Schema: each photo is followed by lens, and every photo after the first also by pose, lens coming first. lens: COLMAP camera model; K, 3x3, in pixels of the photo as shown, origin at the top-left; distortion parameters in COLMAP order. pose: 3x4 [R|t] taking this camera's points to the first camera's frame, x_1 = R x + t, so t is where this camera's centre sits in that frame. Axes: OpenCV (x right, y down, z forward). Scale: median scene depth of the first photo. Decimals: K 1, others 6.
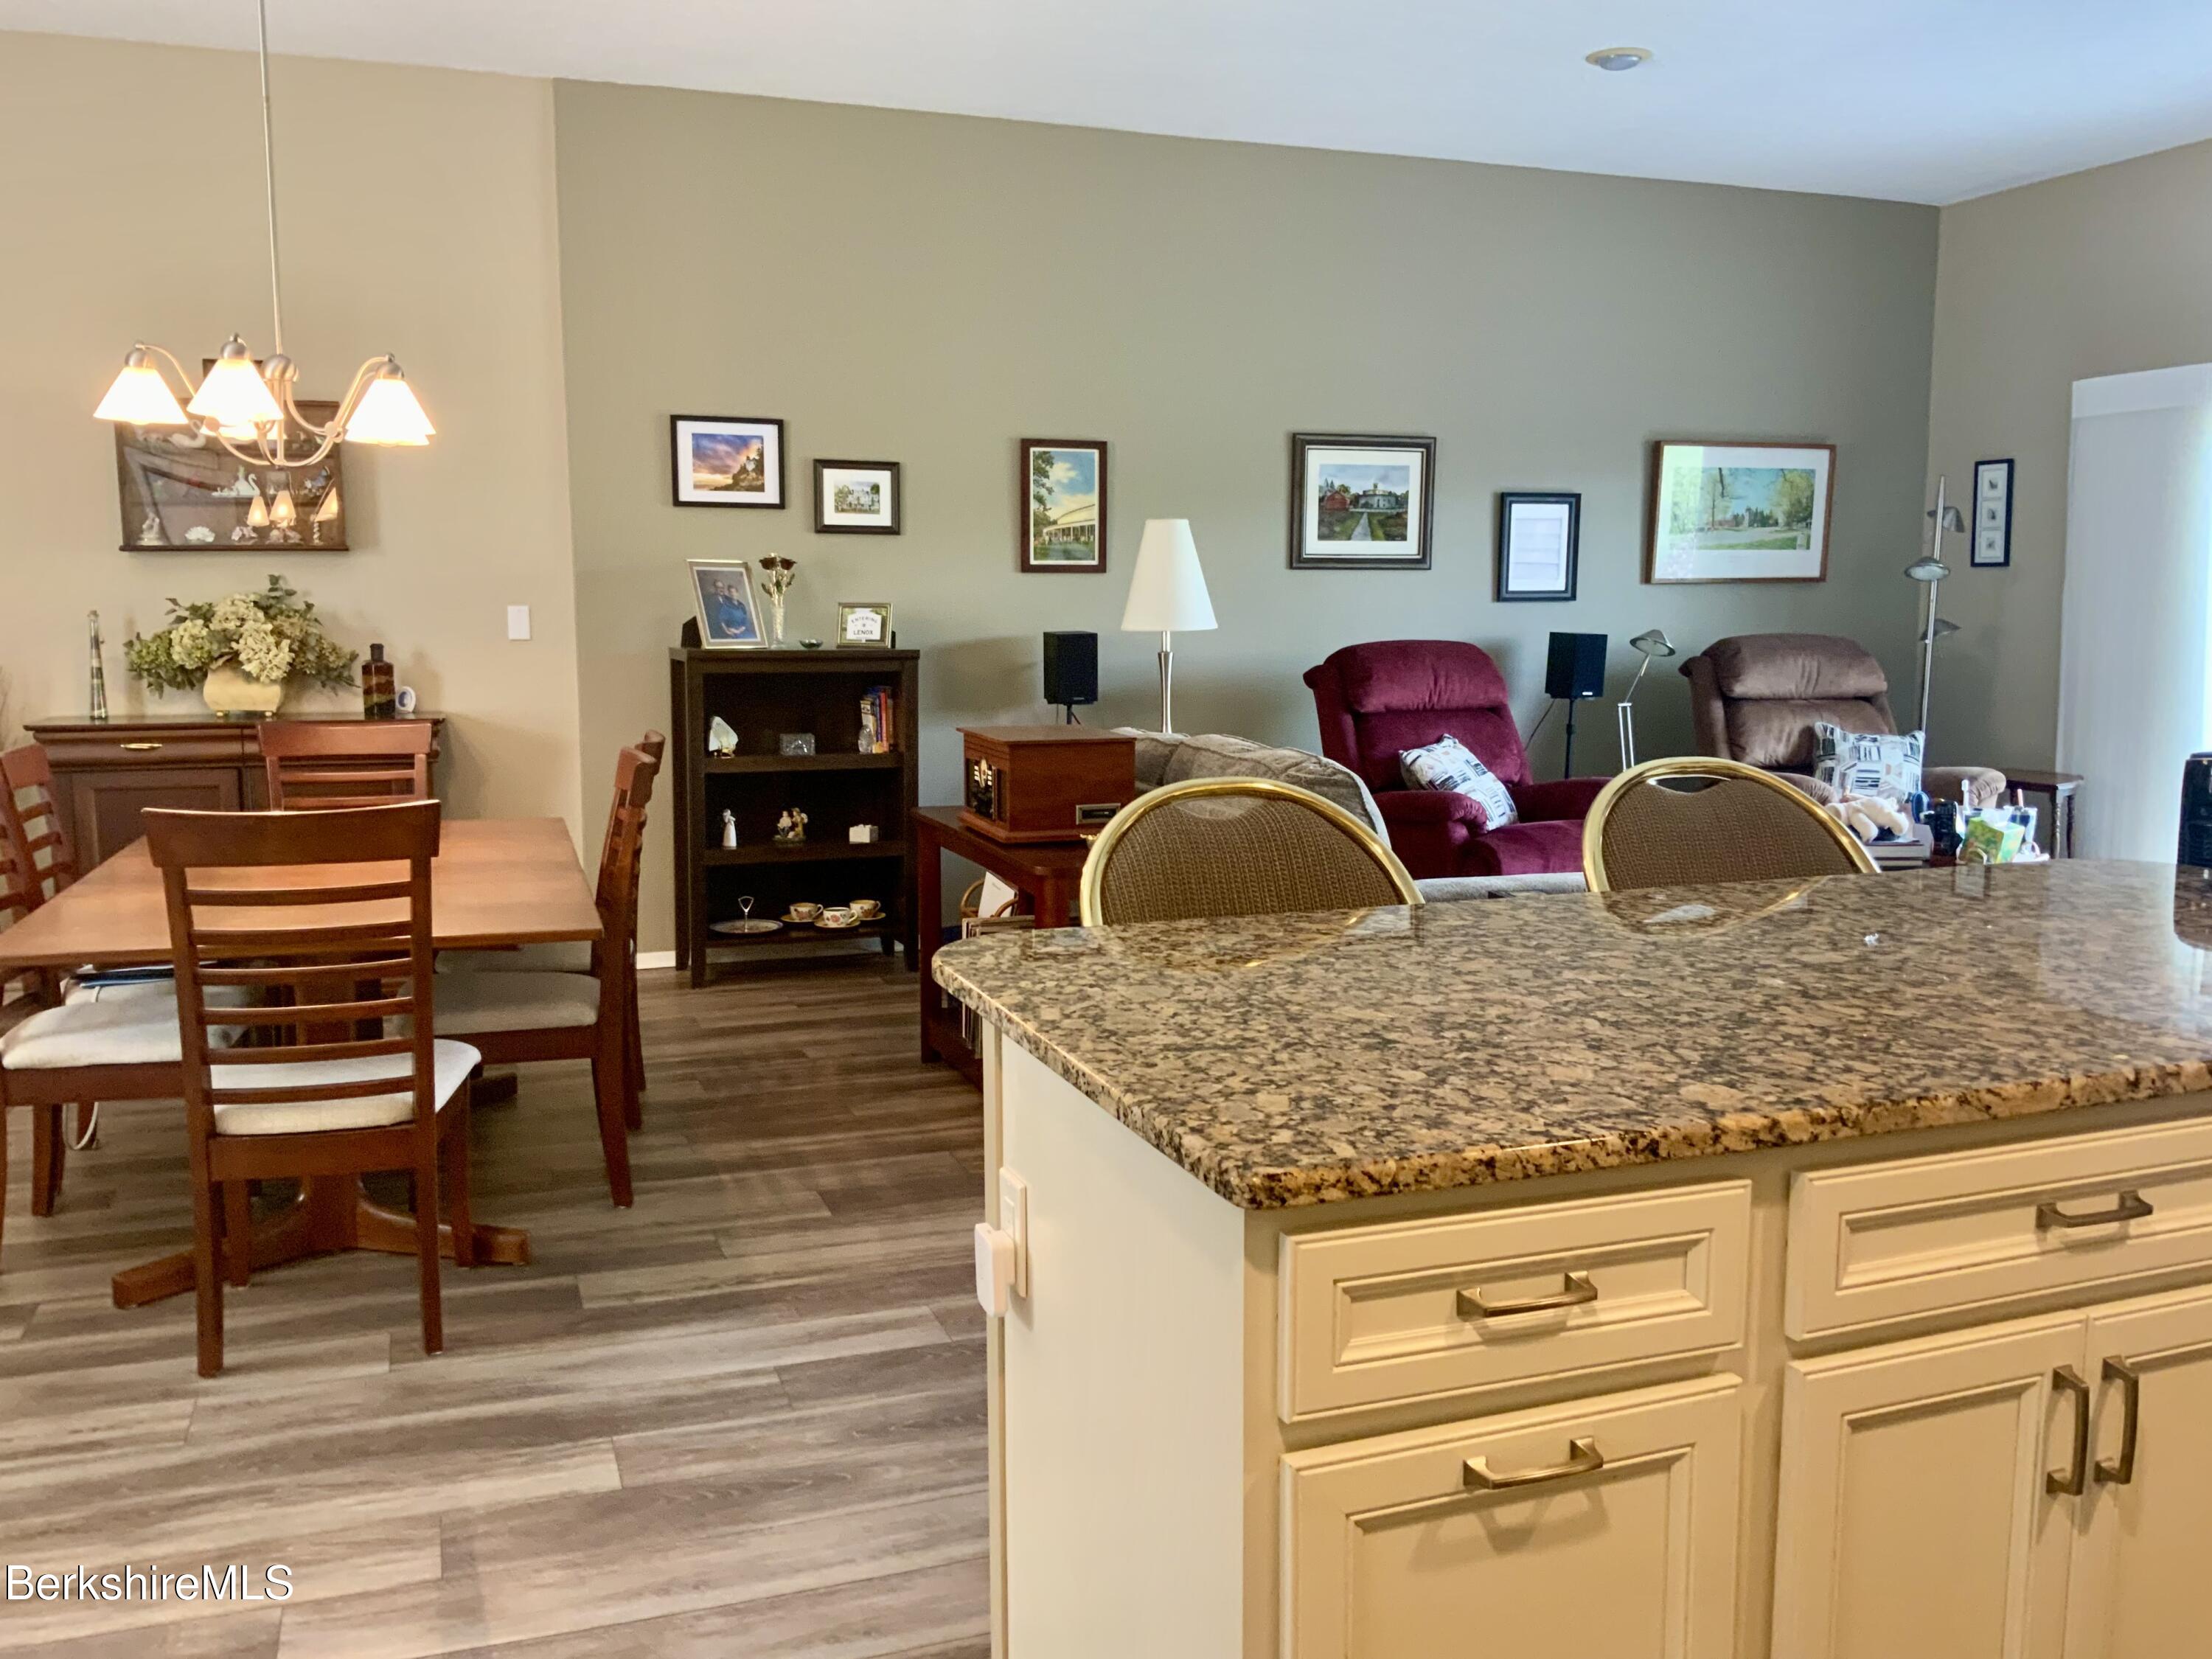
lens RADIAL K [[1838.5, 0, 1104.5], [0, 1838.5, 832.9], [0, 0, 1]] dist [0.055925, -0.072849]
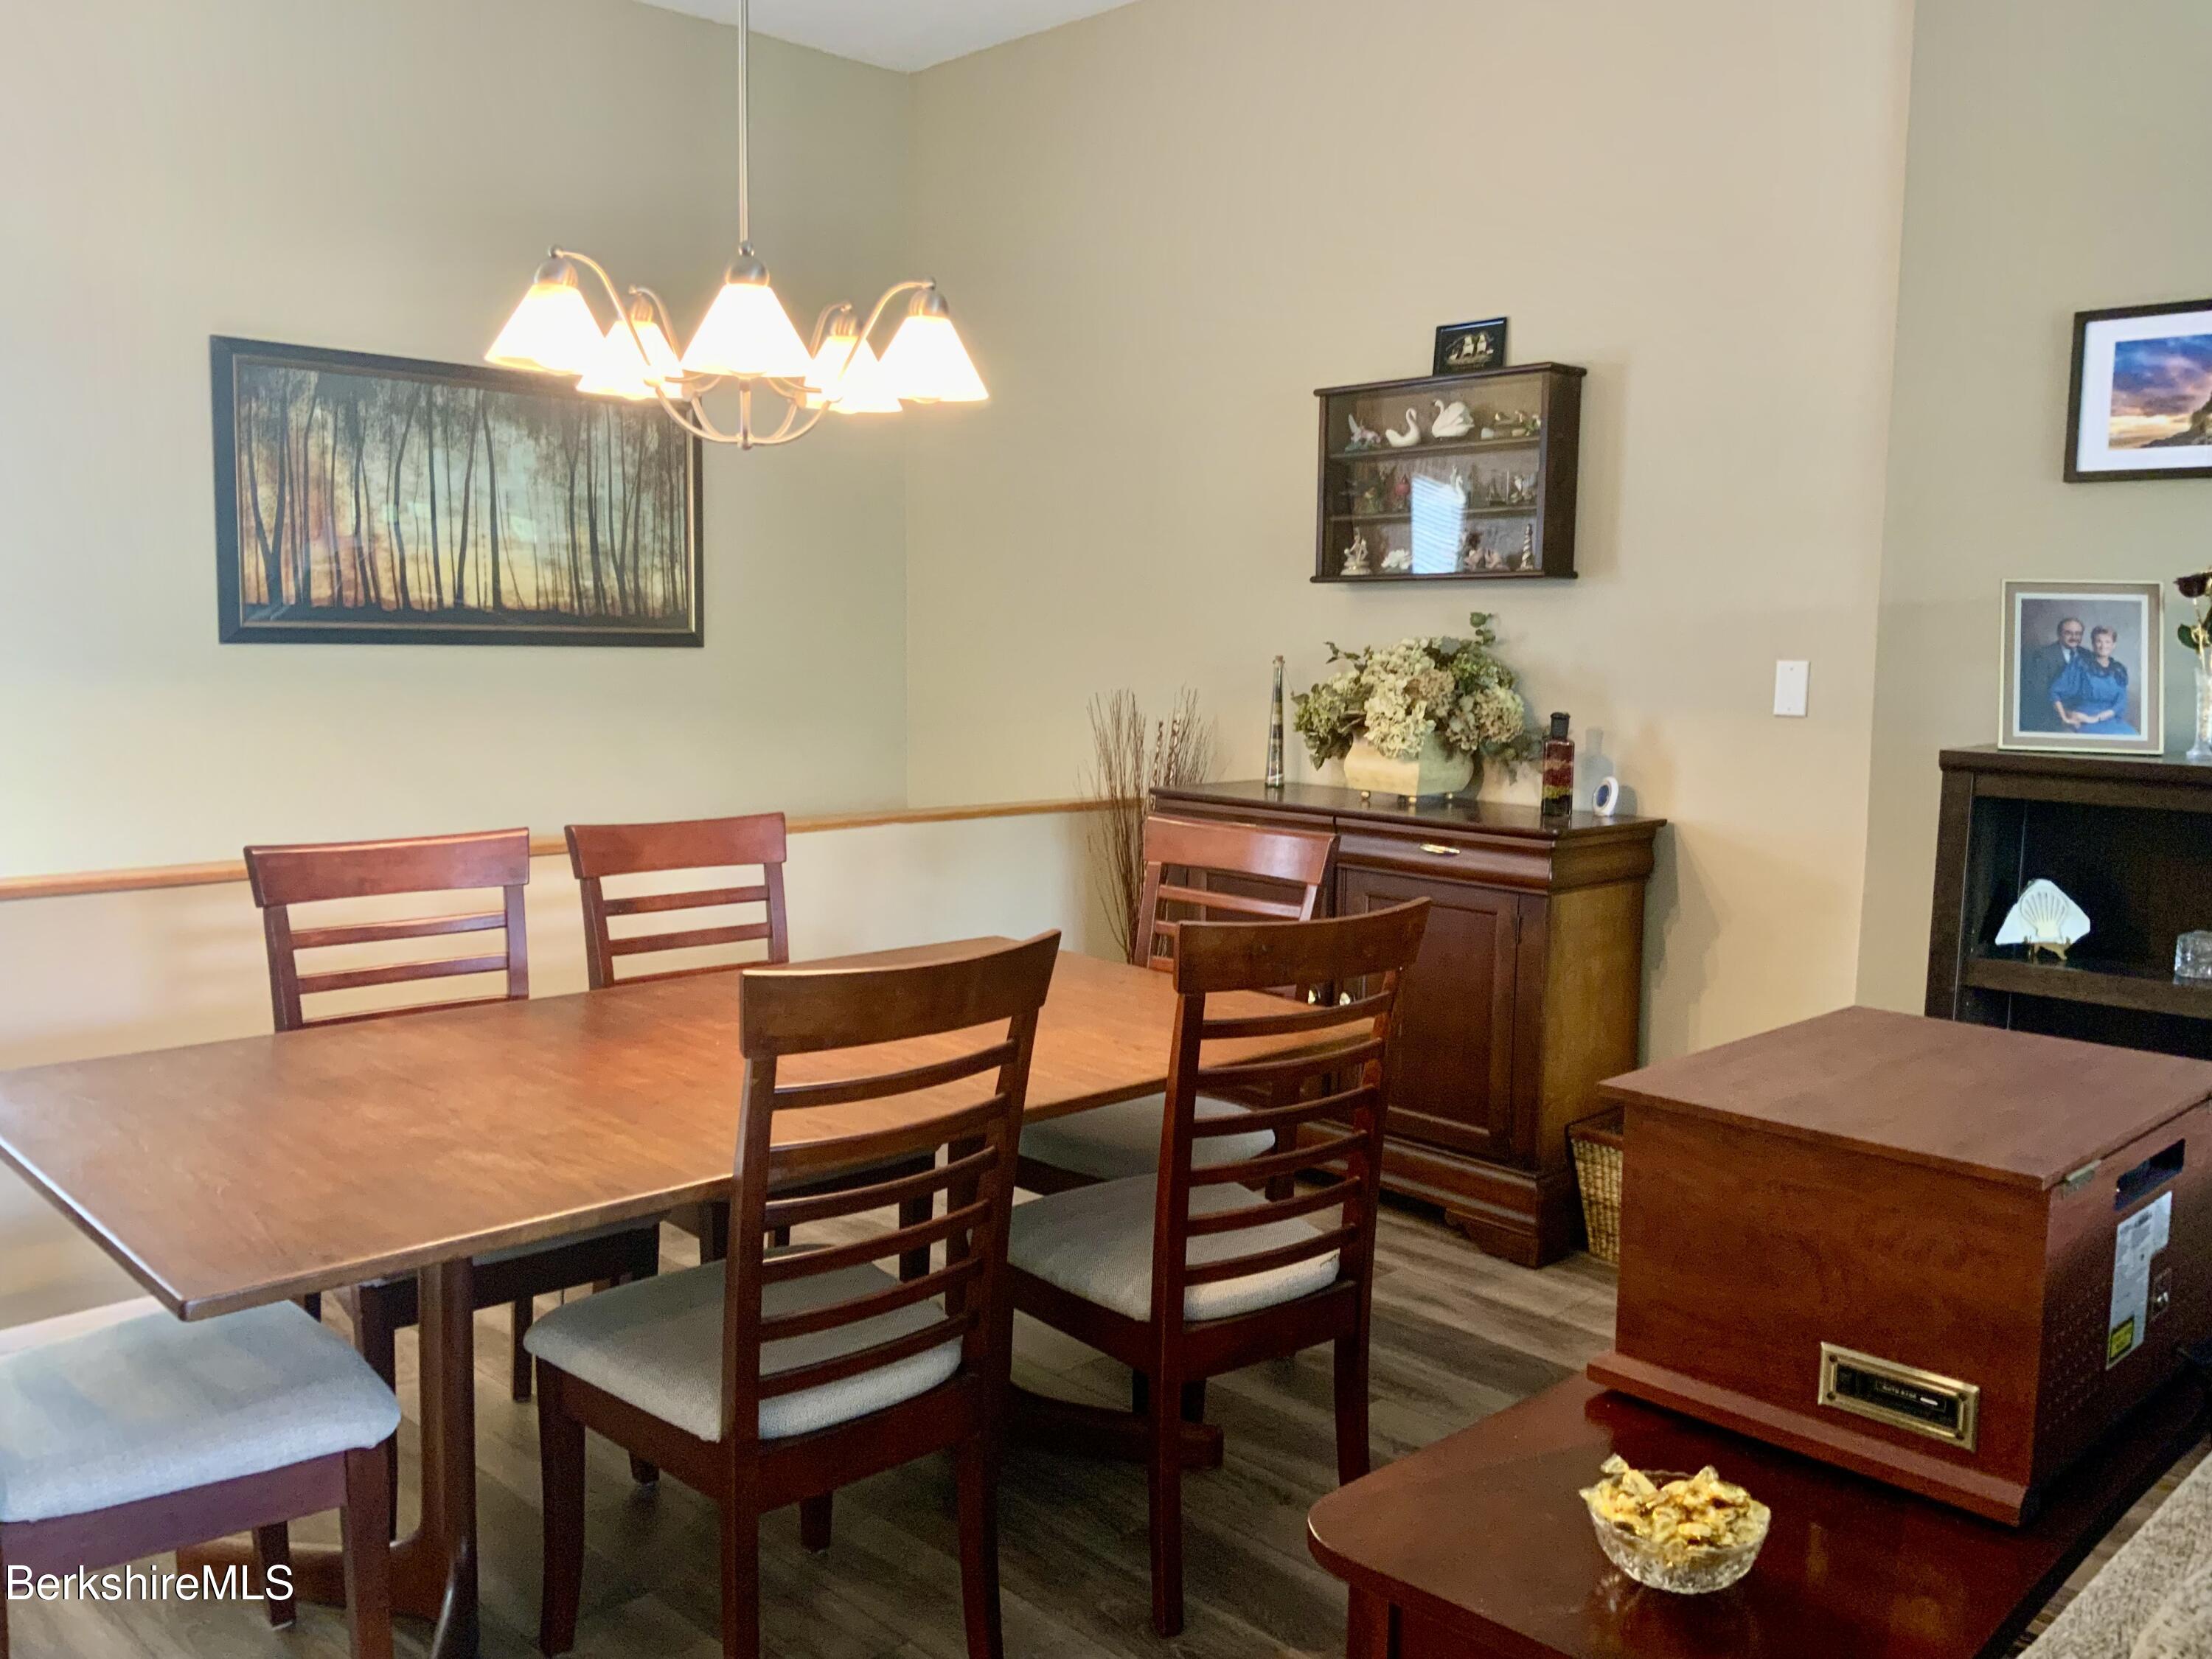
lens RADIAL K [[1838.5, 0, 1108.4], [0, 1838.5, 820.9], [0, 0, 1]] dist [0.055925, -0.072849]
pose [[0.426643, 0.102711, -0.898569, 0.147619], [-0.126793, 0.990511, 0.053018, -0.074008], [0.895488, 0.091312, 0.435618, 0.534160]]
